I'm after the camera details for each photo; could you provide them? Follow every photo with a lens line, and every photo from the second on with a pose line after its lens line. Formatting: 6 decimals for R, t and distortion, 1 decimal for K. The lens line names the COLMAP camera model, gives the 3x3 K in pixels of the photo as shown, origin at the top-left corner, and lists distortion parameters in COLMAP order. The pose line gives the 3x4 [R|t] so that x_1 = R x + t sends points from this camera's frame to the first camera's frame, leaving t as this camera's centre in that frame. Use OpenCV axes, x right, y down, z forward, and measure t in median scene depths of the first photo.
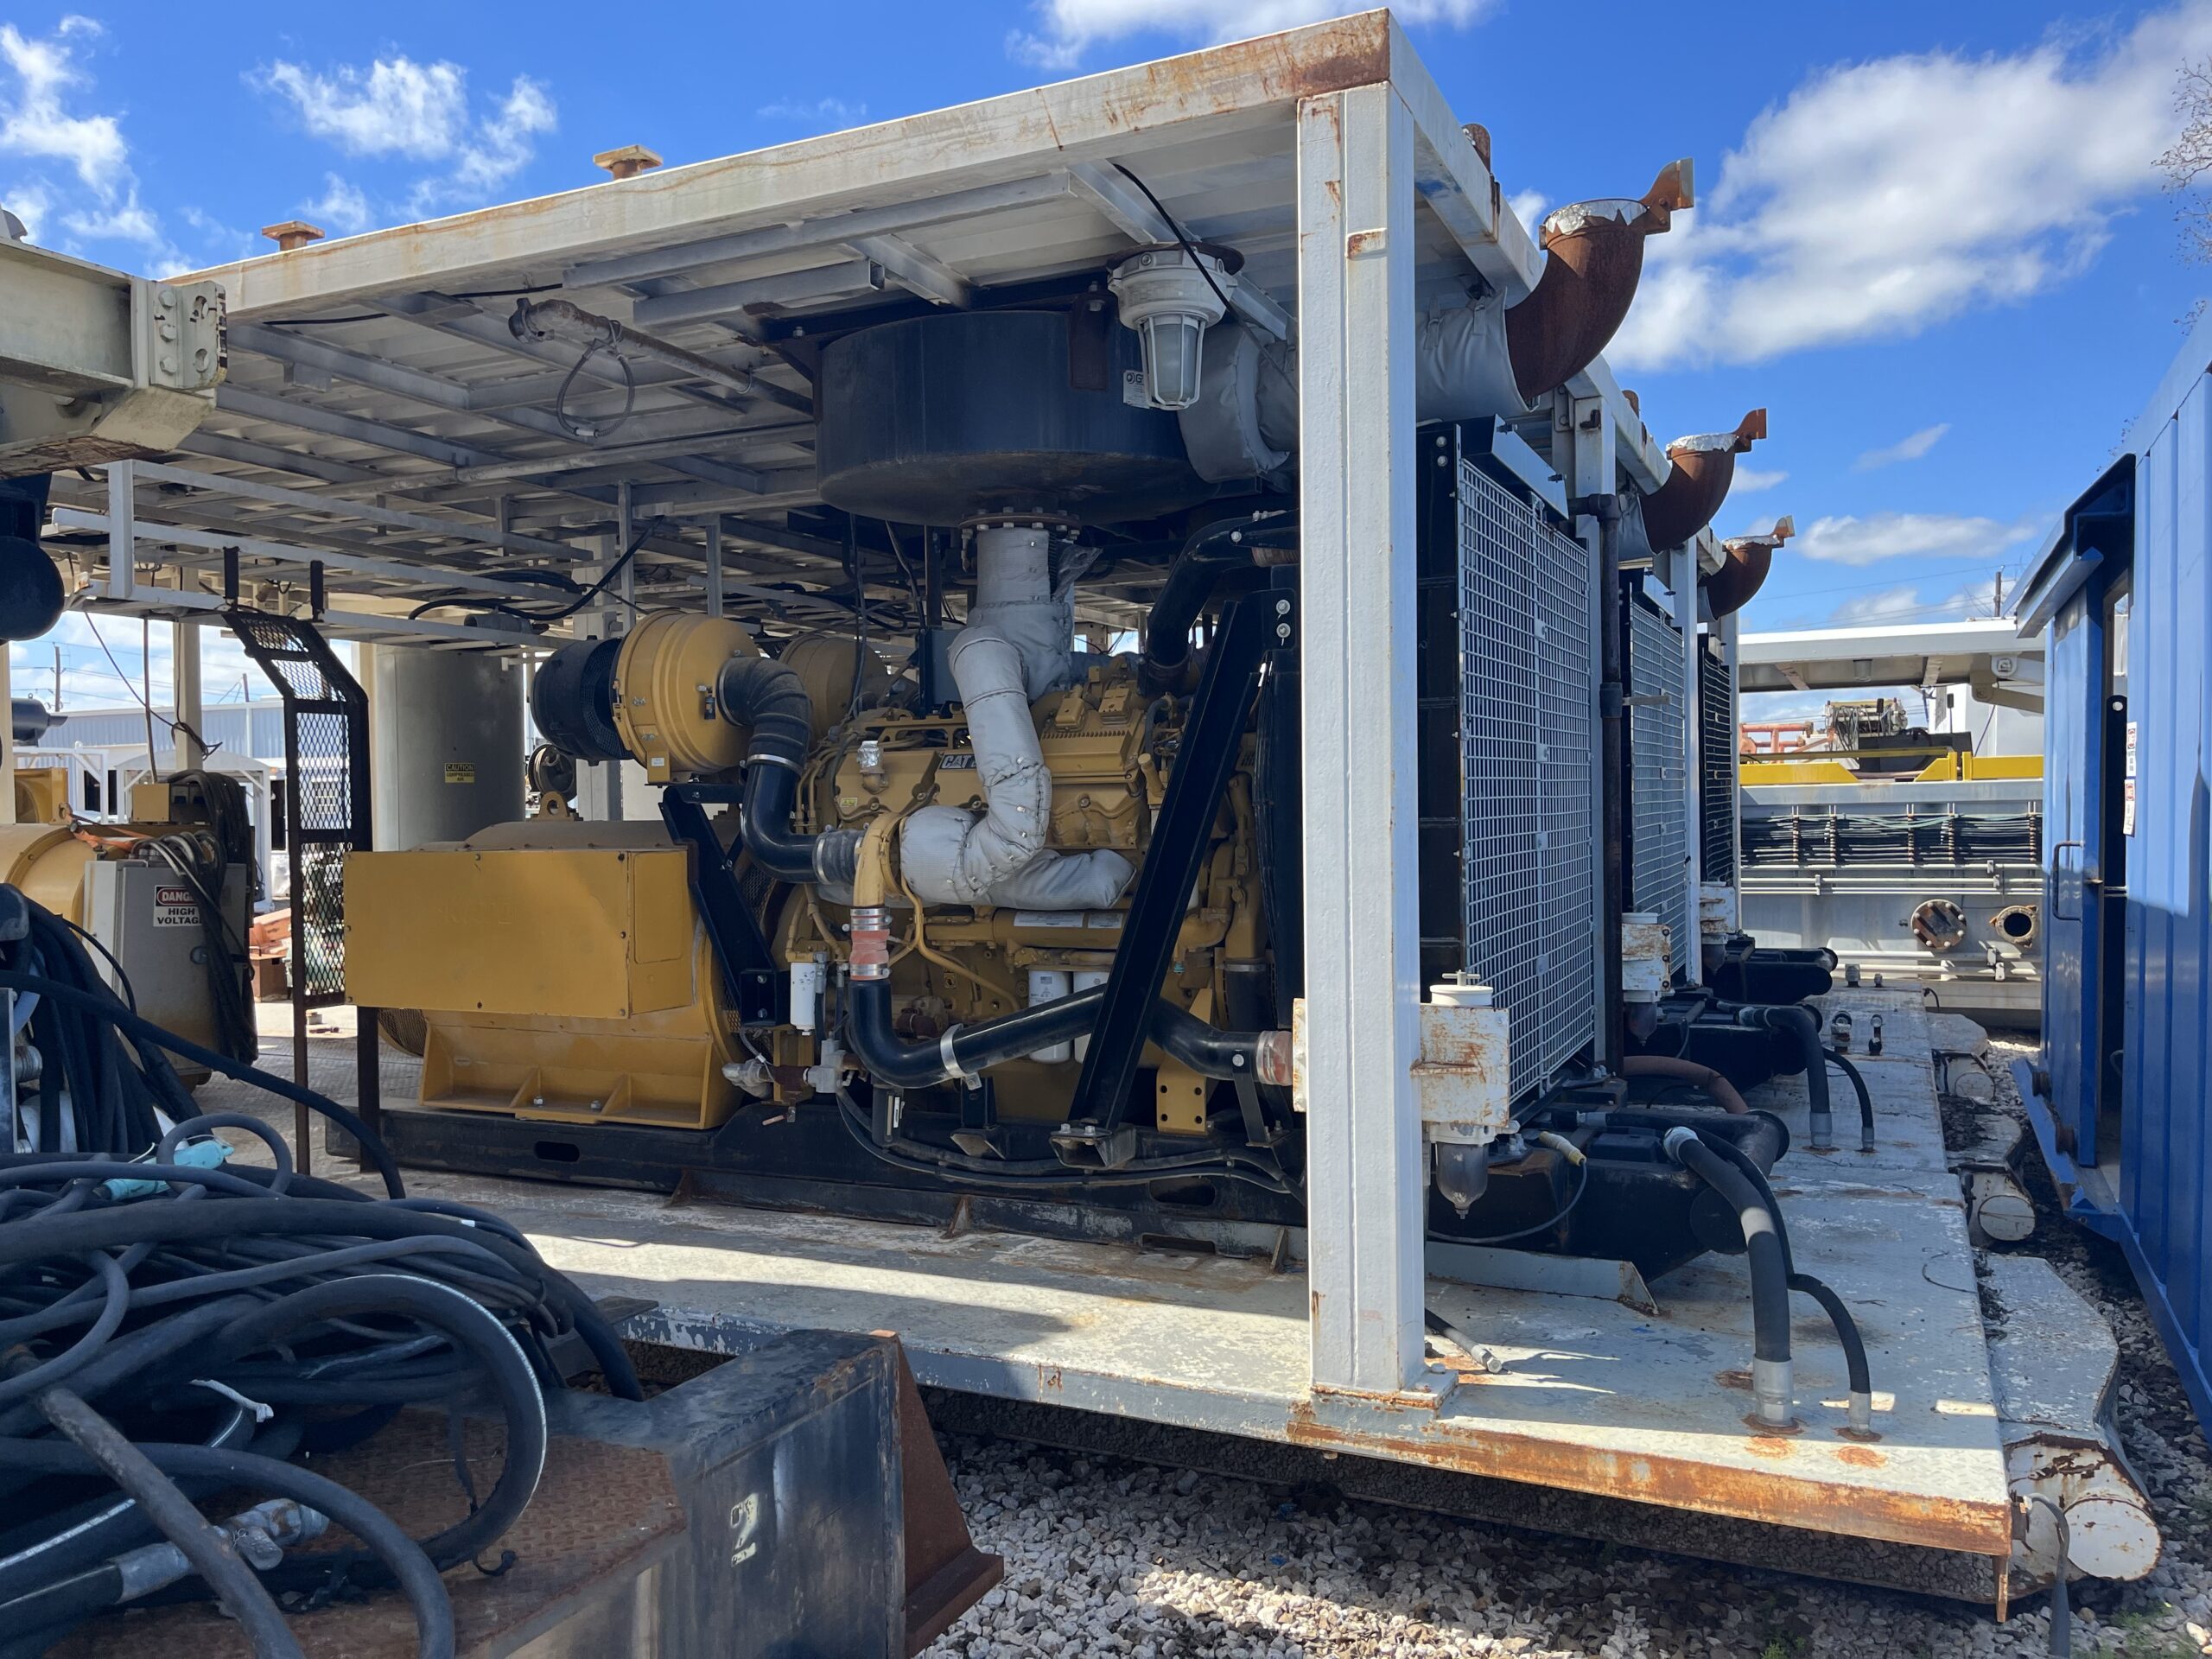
lens RADIAL K [[1675.0, 0, 1106.0], [0, 1675.0, 829.5], [0, 0, 1]] dist [0.059865, -0.077866]
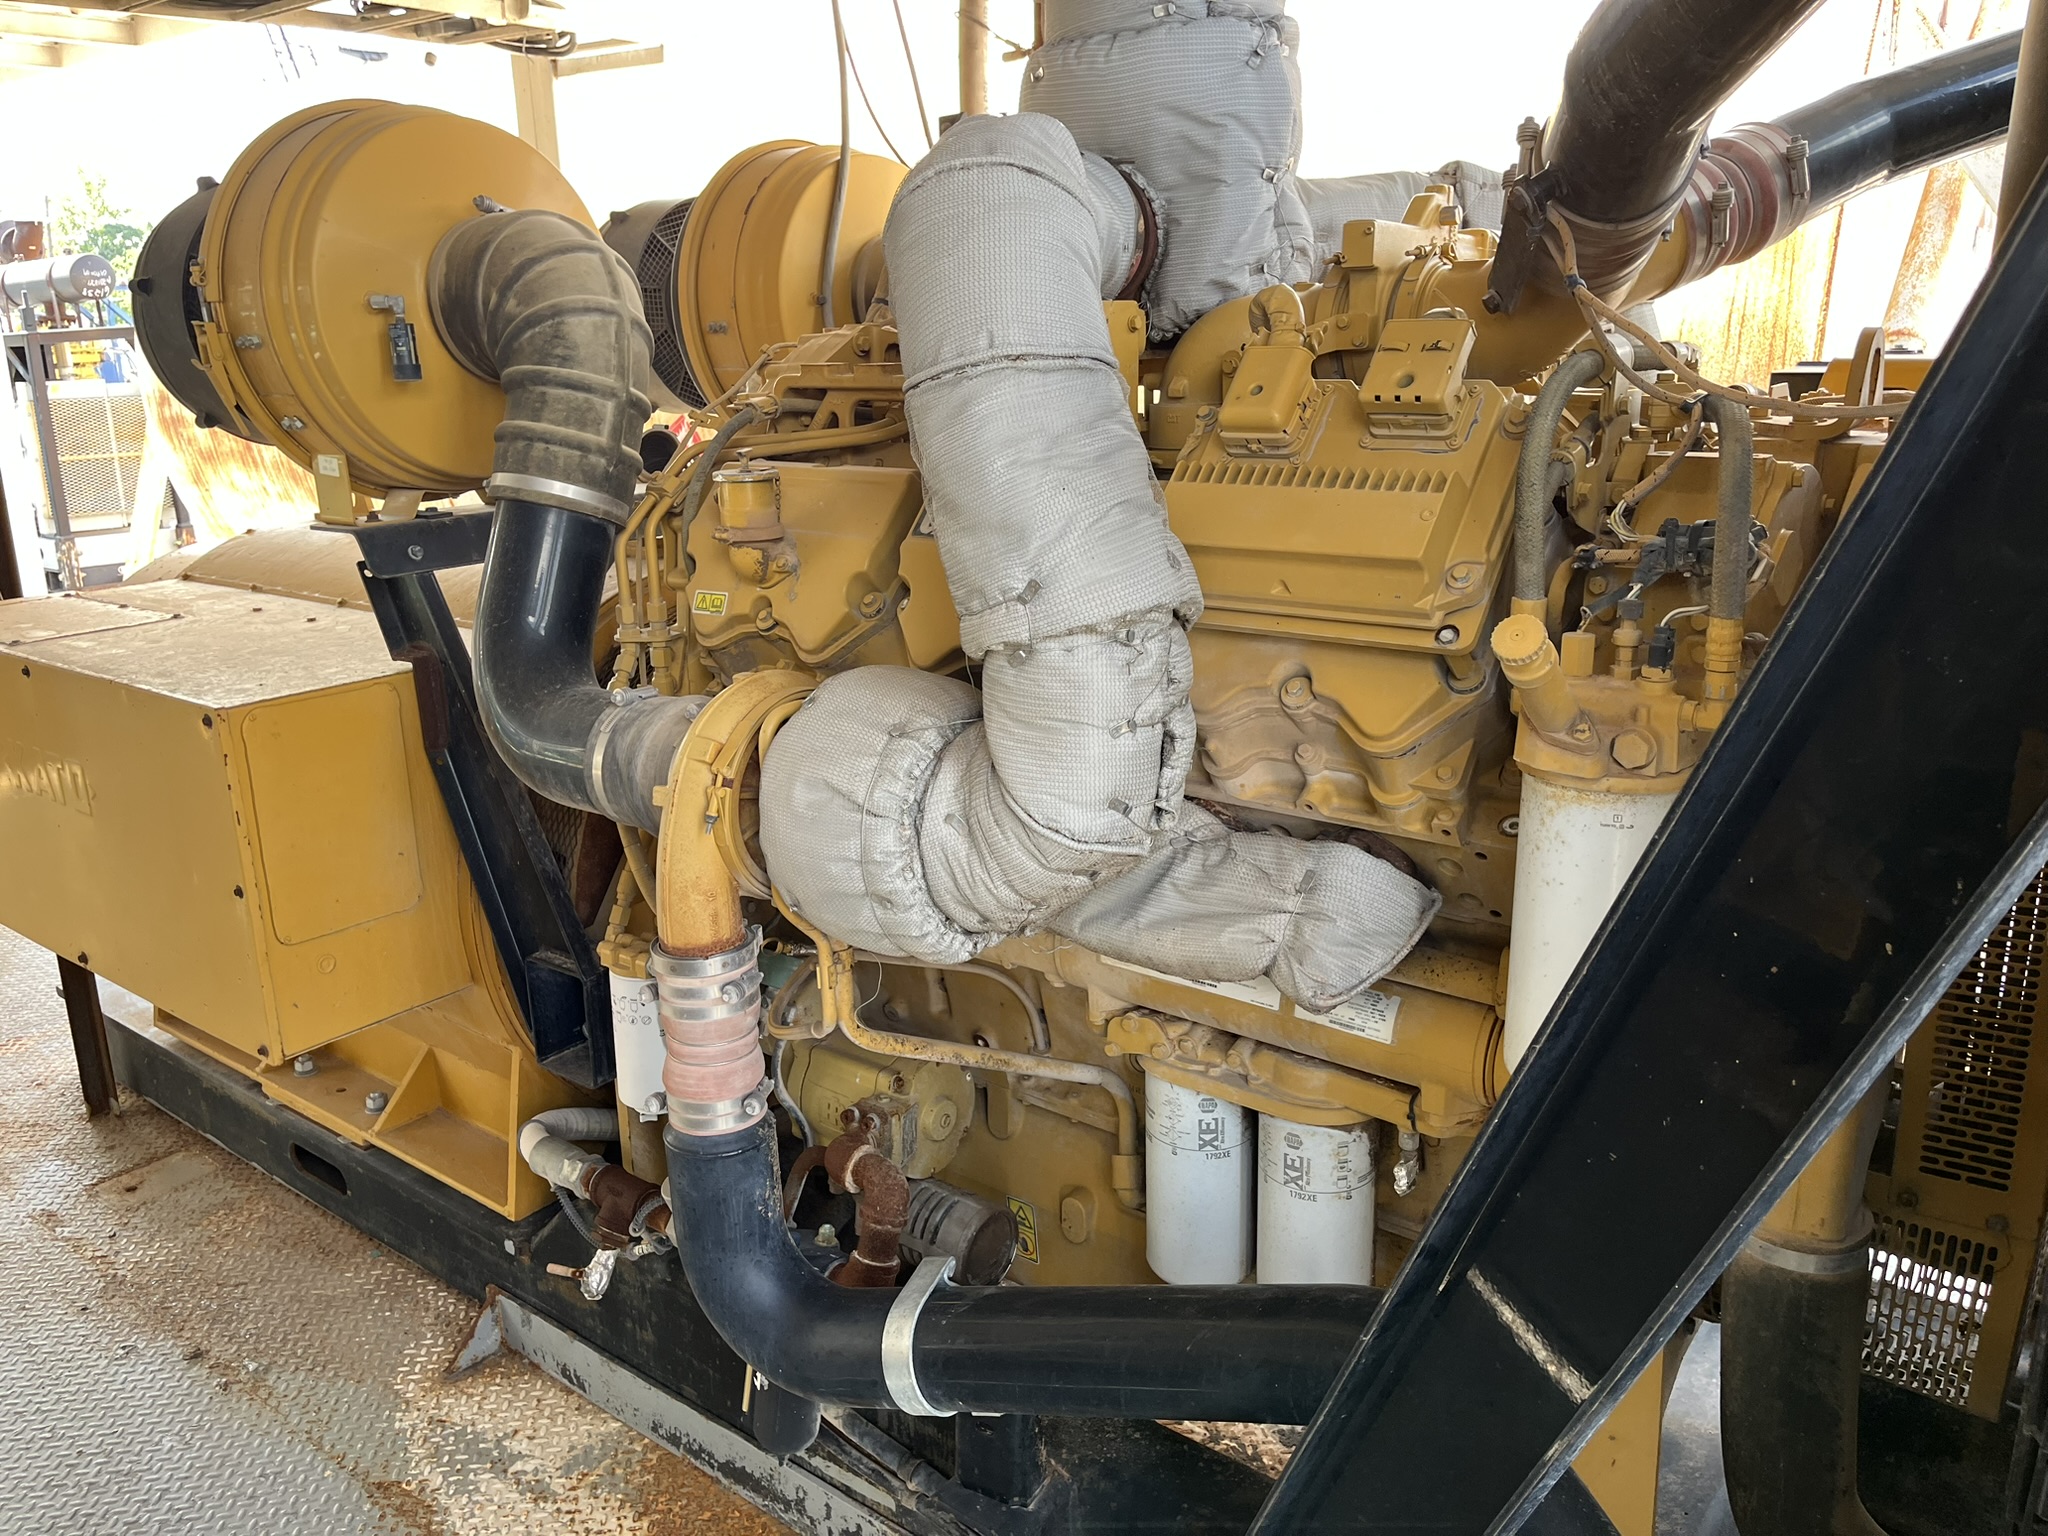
lens RADIAL K [[1550.8, 0, 1024.0], [0, 1550.8, 768.0], [0, 0, 1]] dist [0.059865, -0.077866]
pose [[0.972962, 0.051443, -0.225165, 0.002815], [0.009789, 0.964819, 0.262731, -0.075744], [0.230760, -0.257832, 0.938229, 0.678324]]
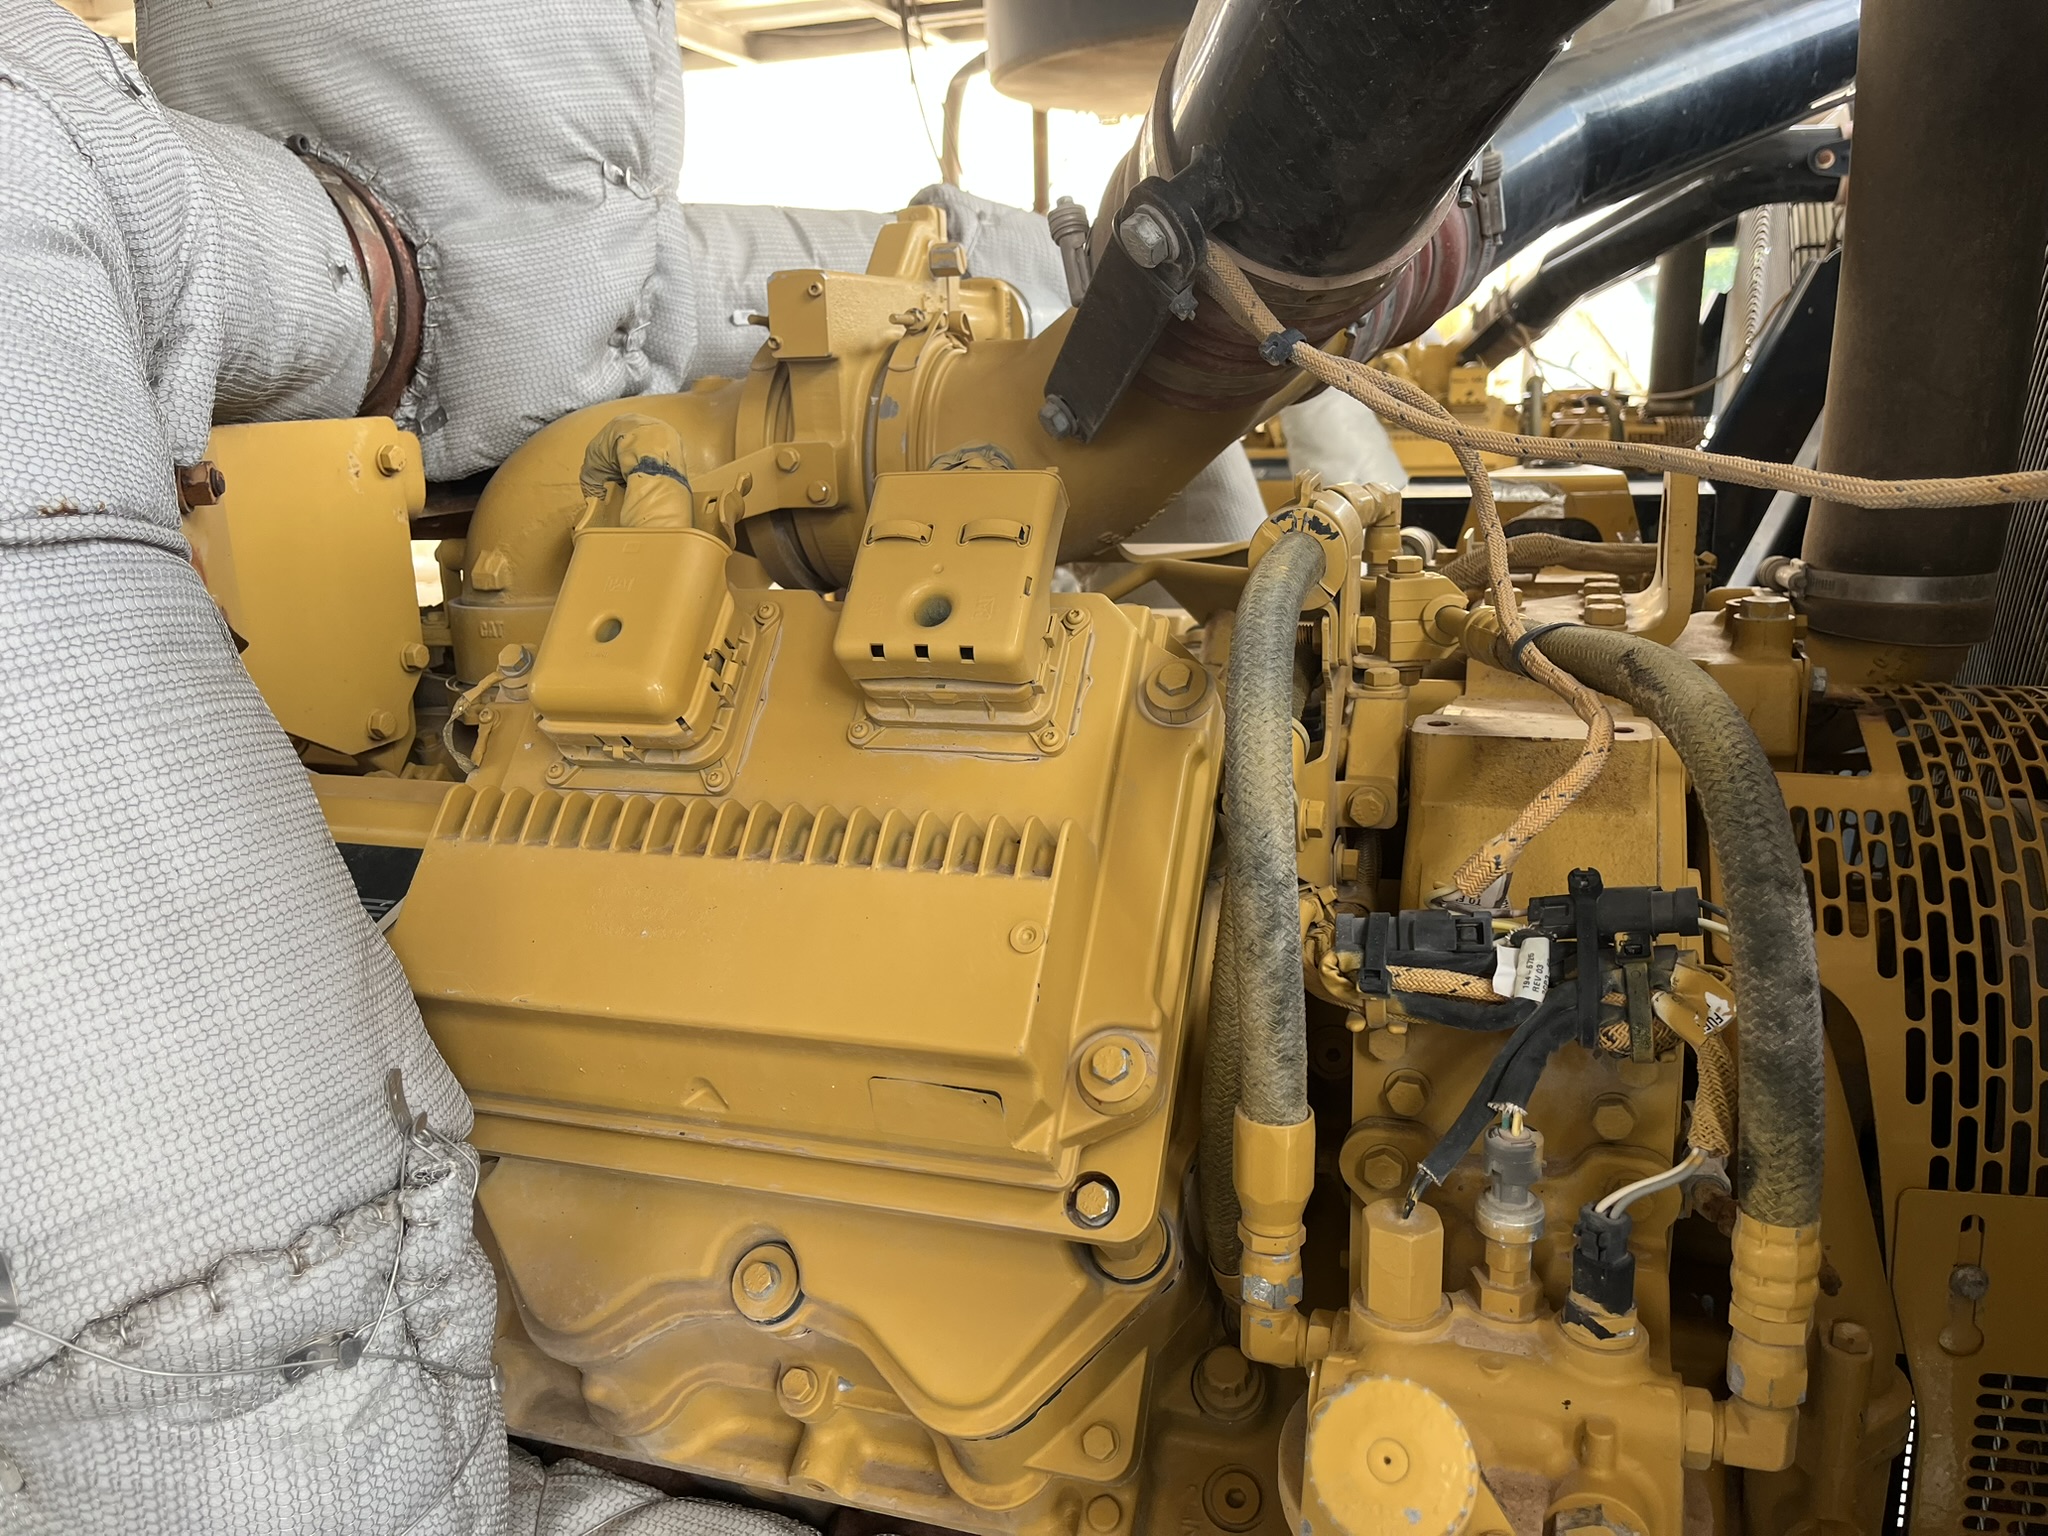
lens RADIAL K [[1550.8, 0, 1024.0], [0, 1550.8, 768.0], [0, 0, 1]] dist [0.059865, -0.077866]
pose [[0.994606, -0.049815, 0.090979, -0.001276], [0.027899, 0.973283, 0.227909, -0.083188], [-0.099901, -0.224142, 0.969423, 0.824410]]
